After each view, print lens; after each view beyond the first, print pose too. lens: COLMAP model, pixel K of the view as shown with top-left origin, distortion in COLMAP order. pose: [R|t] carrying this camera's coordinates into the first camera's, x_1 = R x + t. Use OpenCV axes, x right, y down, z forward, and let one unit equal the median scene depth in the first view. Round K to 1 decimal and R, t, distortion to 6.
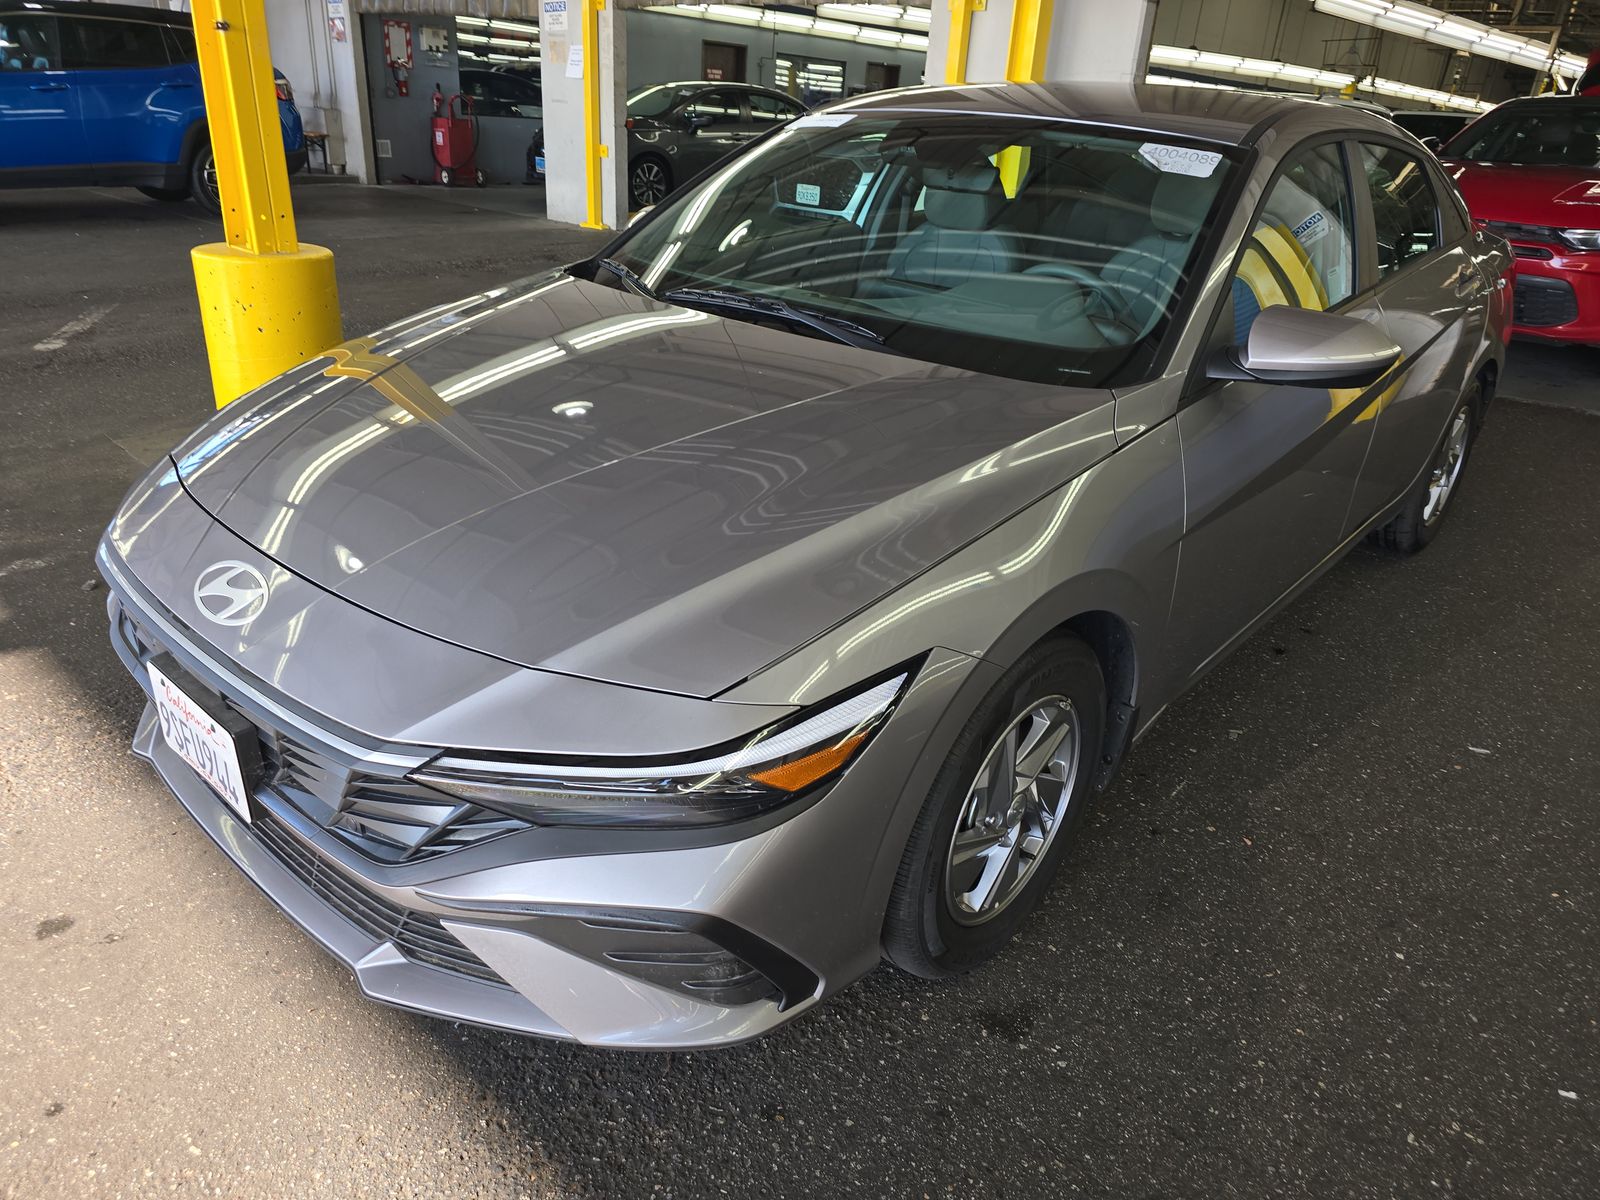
lens RADIAL K [[1070.7, 0, 798.3], [0, 1070.7, 591.0], [0, 0, 1]] dist [0.021744, -0.011228]
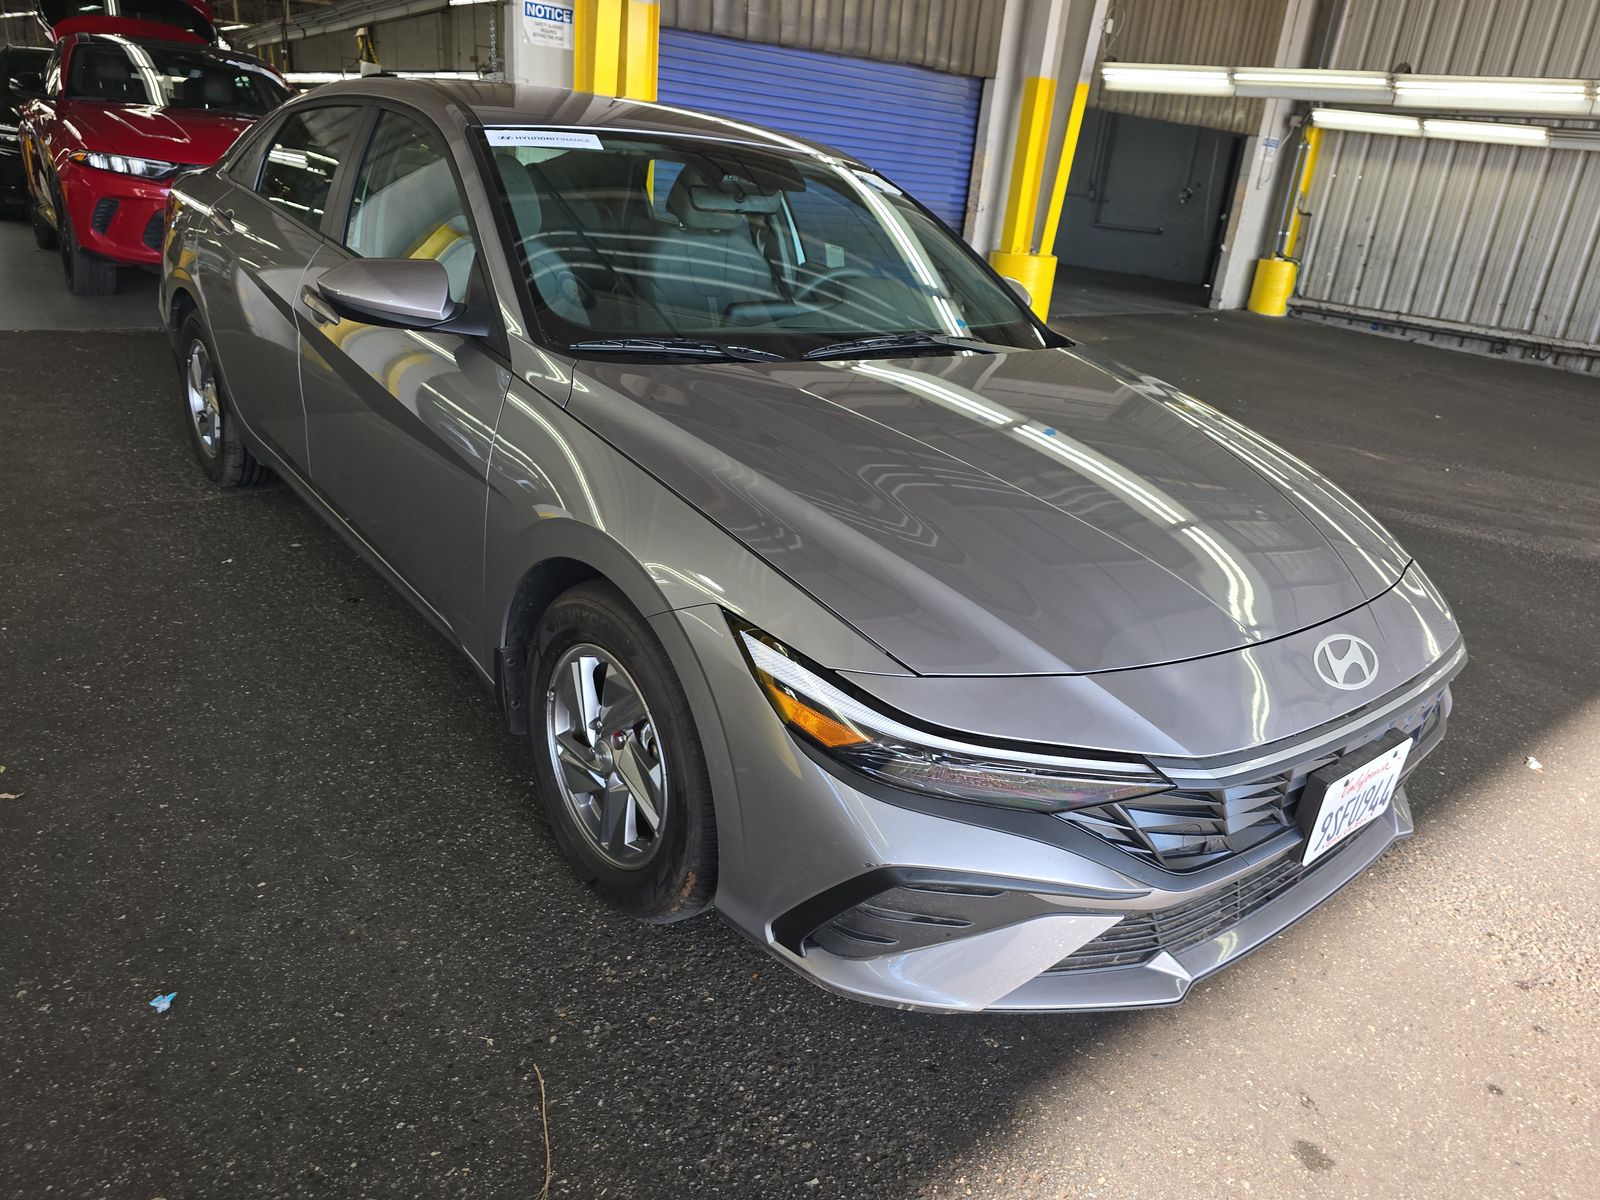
lens RADIAL K [[1070.7, 0, 803.5], [0, 1070.7, 601.9], [0, 0, 1]] dist [0.021744, -0.011228]
pose [[0.154298, -0.407630, 0.900017, -1.538180], [0.326901, 0.880684, 0.342830, -0.594872], [-0.932378, 0.241318, 0.269142, 1.175151]]
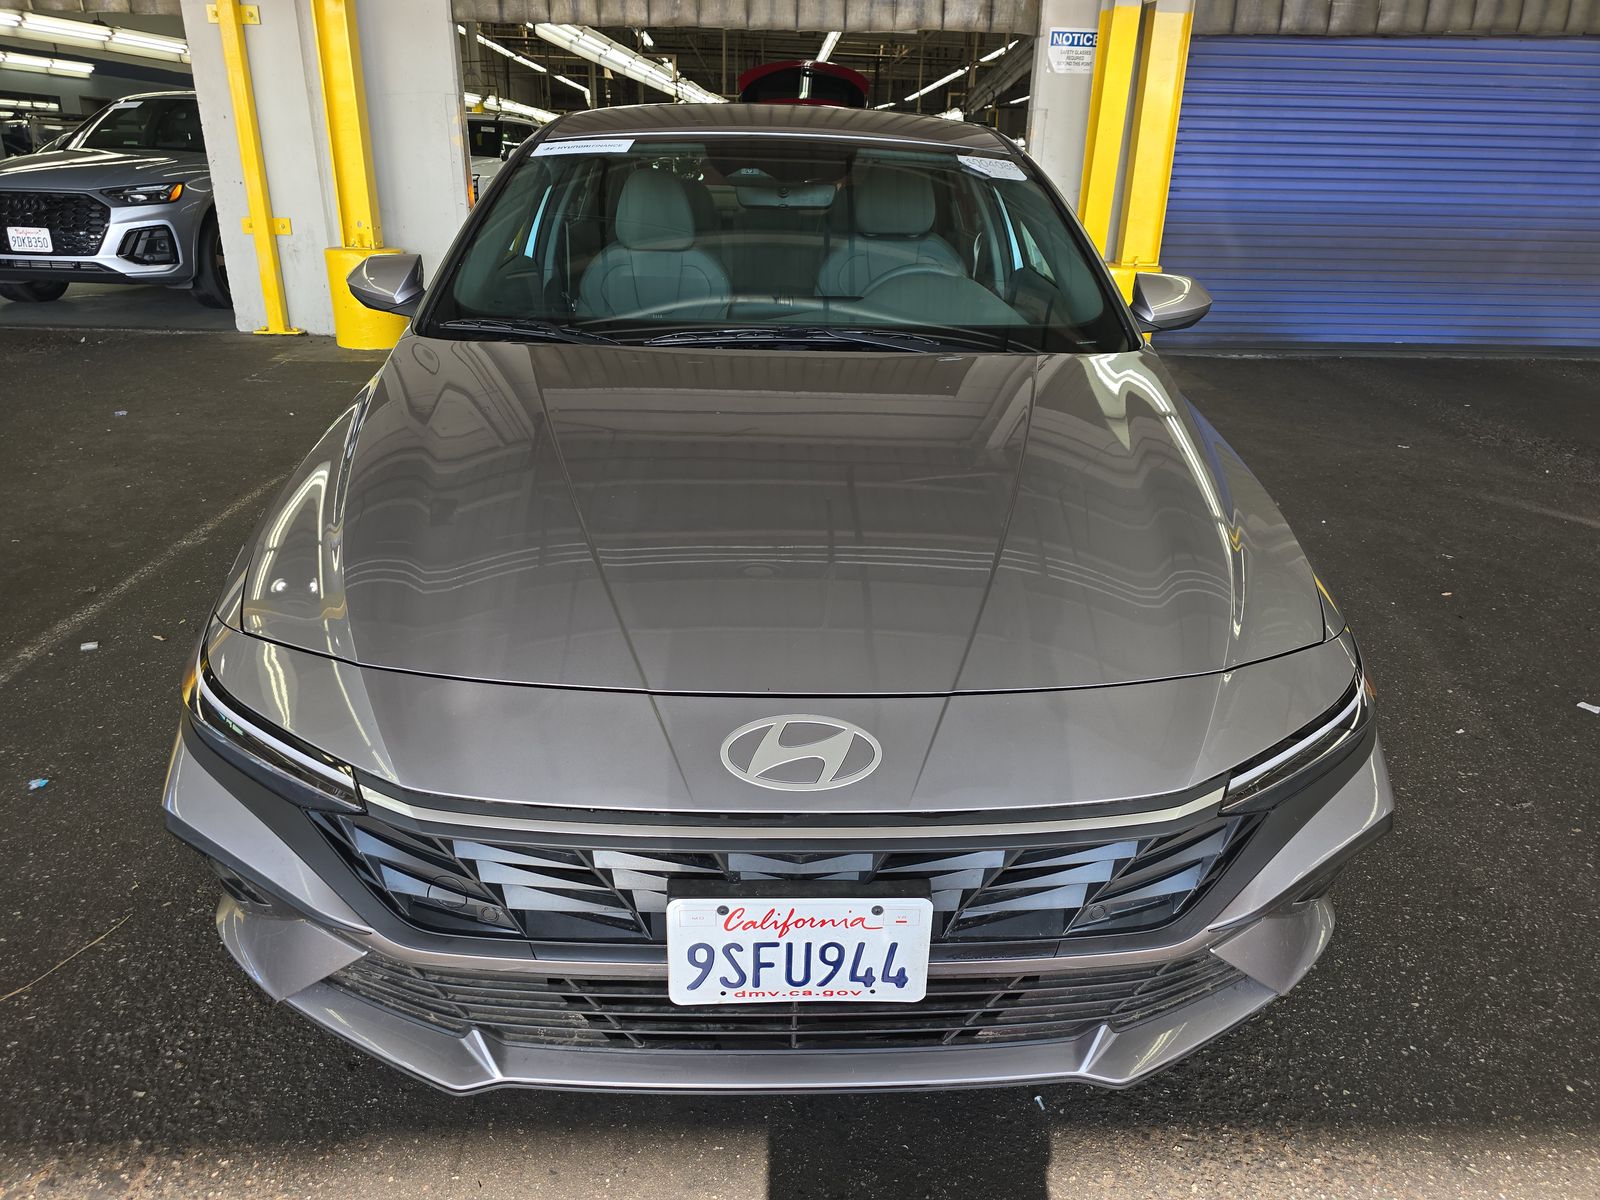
lens RADIAL K [[1070.7, 0, 801.4], [0, 1070.7, 601.7], [0, 0, 1]] dist [0.021744, -0.011228]
pose [[0.719686, -0.293980, 0.628990, -0.962566], [0.297570, 0.949114, 0.103123, -0.180048], [-0.627299, 0.112953, 0.770544, 0.372294]]
